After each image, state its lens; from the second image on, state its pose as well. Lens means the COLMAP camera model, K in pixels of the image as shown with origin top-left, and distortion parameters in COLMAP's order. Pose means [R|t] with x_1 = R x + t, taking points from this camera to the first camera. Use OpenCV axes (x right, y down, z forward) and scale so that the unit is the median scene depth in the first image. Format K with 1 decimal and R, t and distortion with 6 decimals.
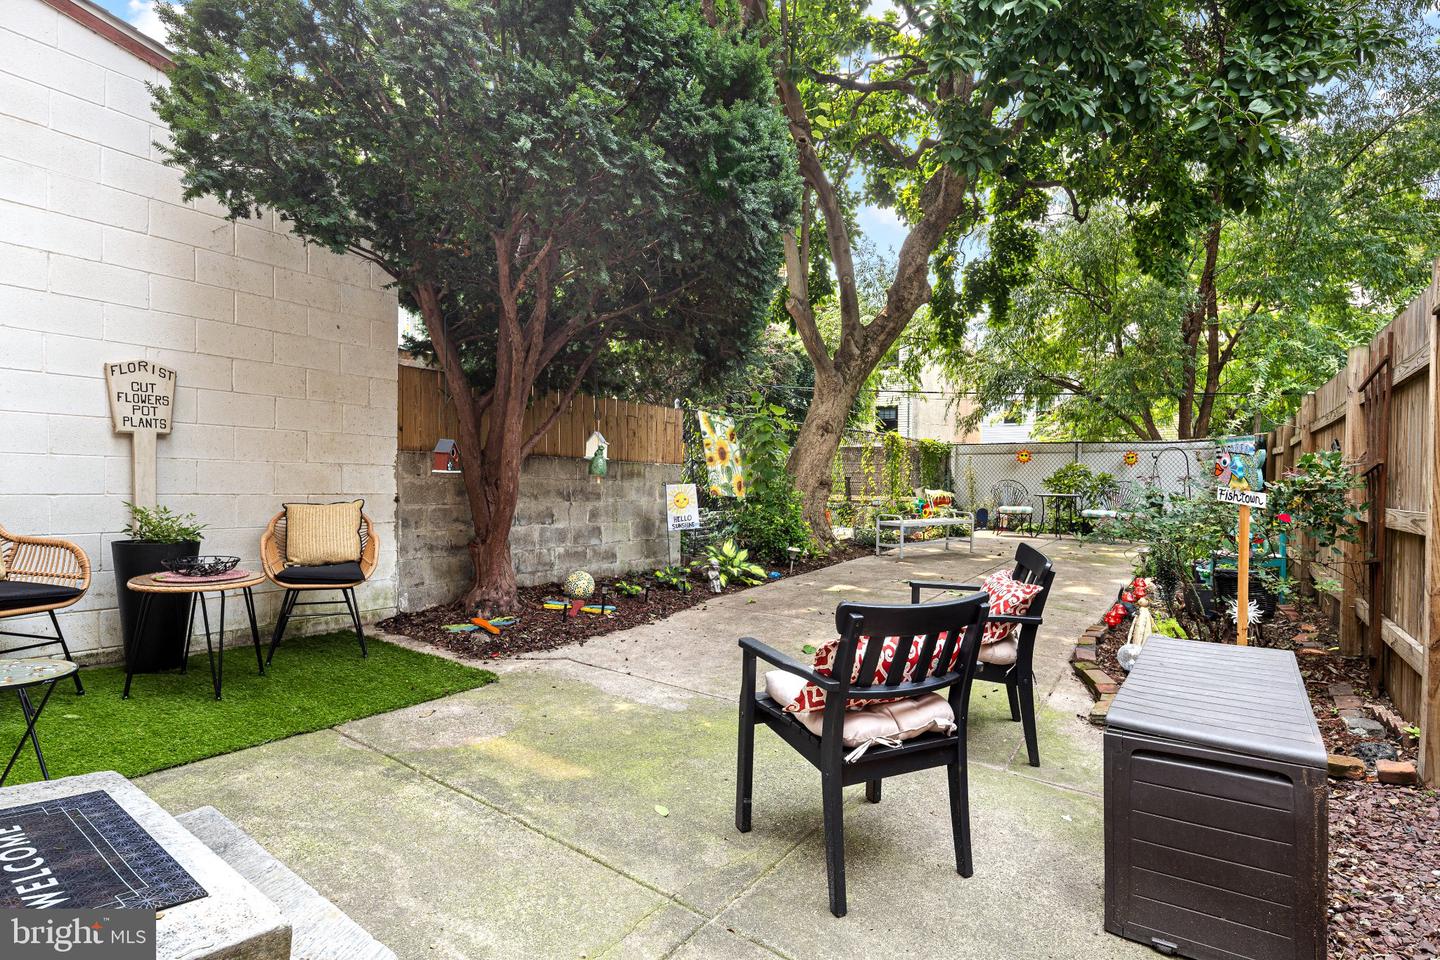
lens RADIAL K [[704.4, 0, 720.0], [0, 704.4, 480.7], [0, 0, 1]] dist [0.000325, -0.000366]
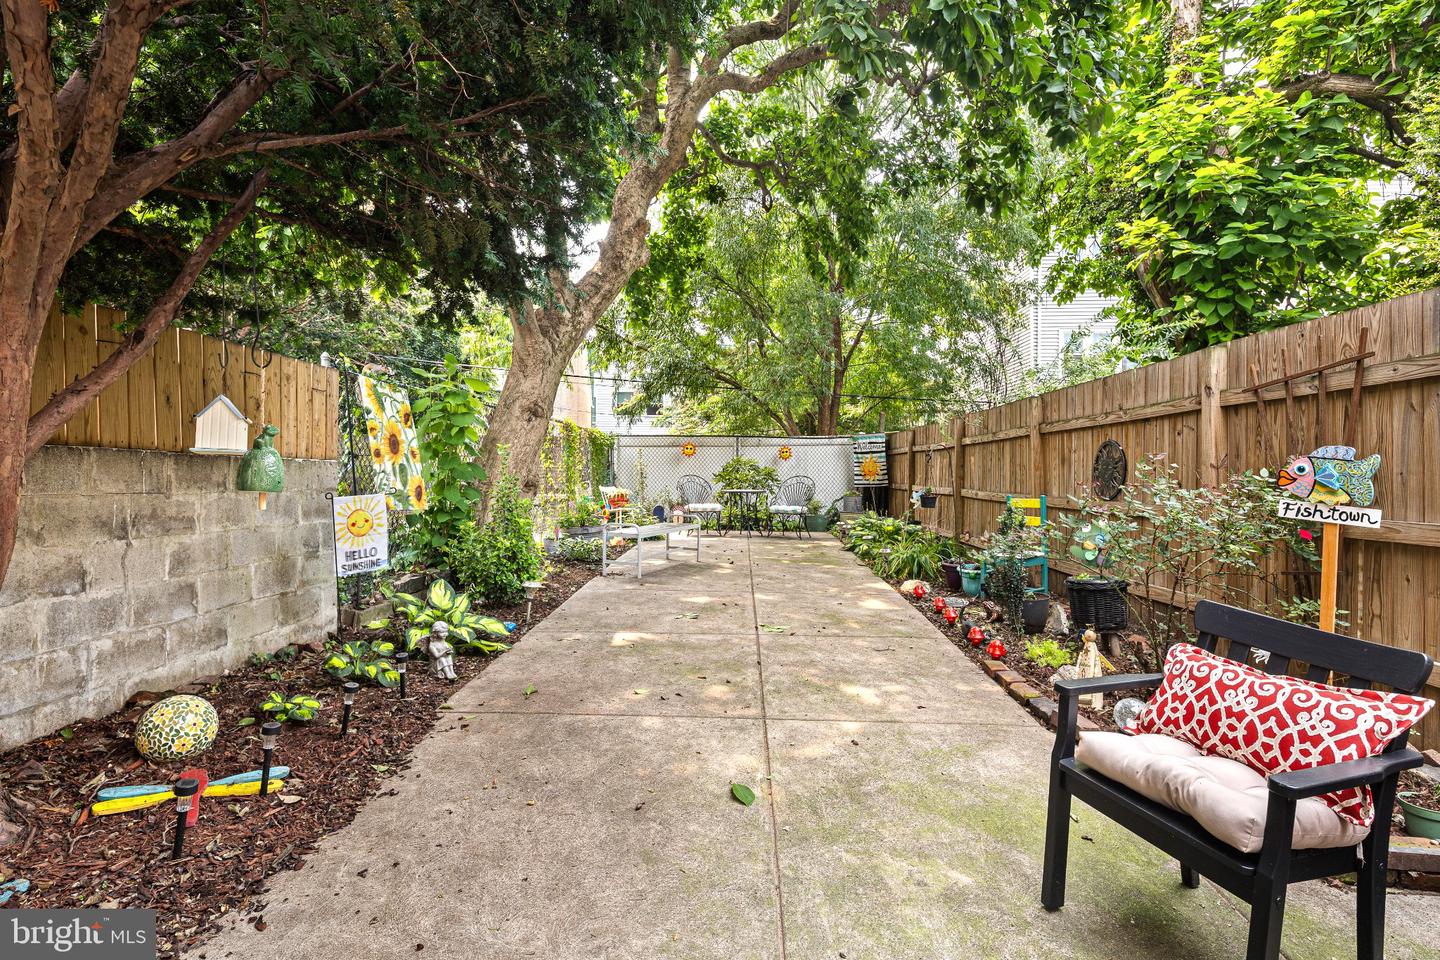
lens RADIAL K [[704.4, 0, 714.2], [0, 704.4, 467.8], [0, 0, 1]] dist [0.000325, -0.000366]
pose [[0.834293, -0.006193, 0.551287, -0.119691], [0.009015, 0.999956, -0.002410, -0.012687], [-0.551248, 0.006981, 0.834312, 0.314793]]
